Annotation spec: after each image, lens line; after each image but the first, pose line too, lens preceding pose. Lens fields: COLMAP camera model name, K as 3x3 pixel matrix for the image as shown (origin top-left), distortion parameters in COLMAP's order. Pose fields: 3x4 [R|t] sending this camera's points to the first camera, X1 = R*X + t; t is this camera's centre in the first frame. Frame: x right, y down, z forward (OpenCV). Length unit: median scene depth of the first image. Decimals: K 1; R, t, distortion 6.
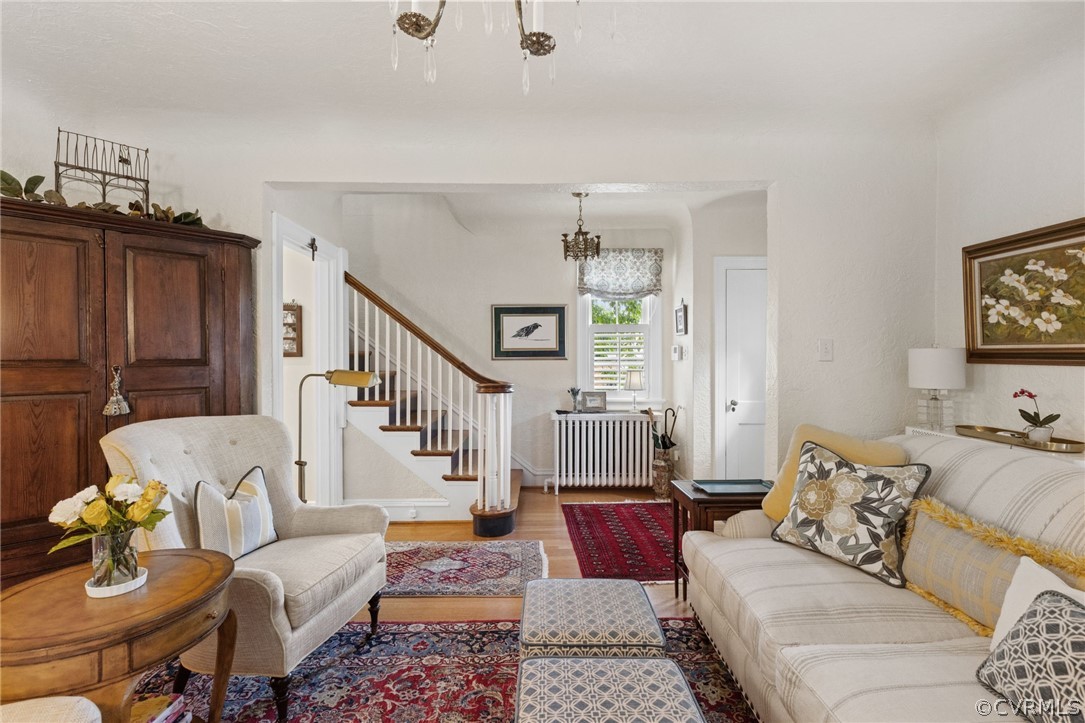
lens RADIAL K [[482.3, 0, 543.8], [0, 482.3, 360.9], [0, 0, 1]] dist [0.002635, -0.000415]
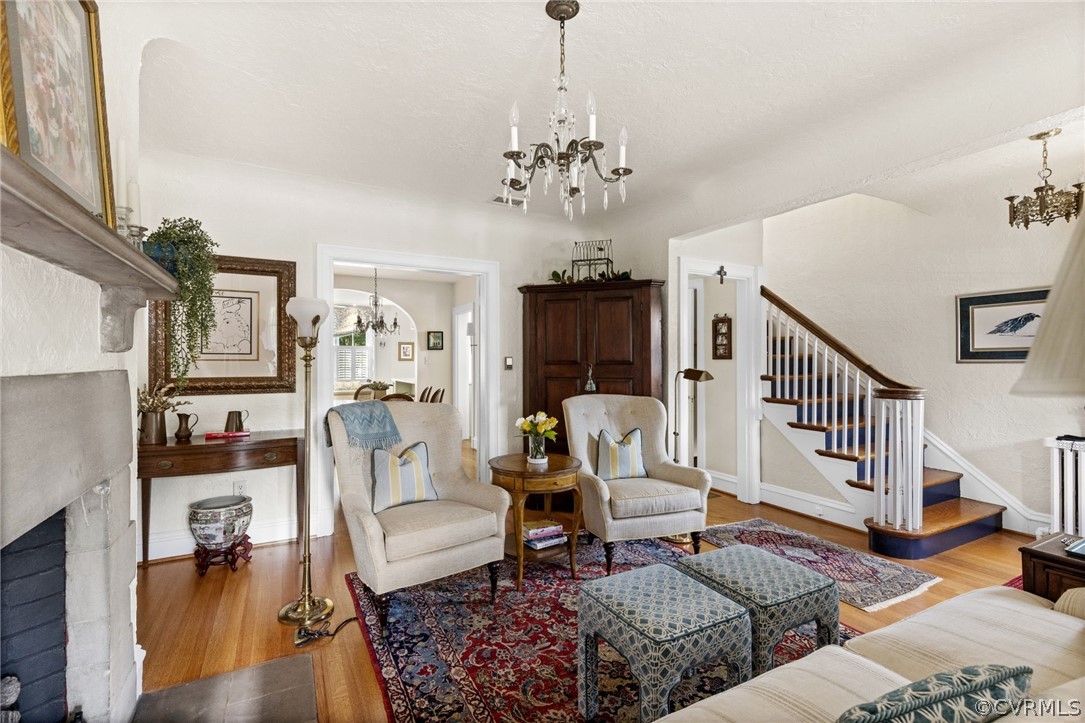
lens RADIAL K [[482.3, 0, 540.3], [0, 482.3, 361.7], [0, 0, 1]] dist [0.002635, -0.000415]
pose [[0.450496, 0.002164, -0.892776, 0.471596], [-0.007509, 0.999971, -0.001365, 0.003538], [0.892747, 0.007319, 0.450500, -0.001291]]
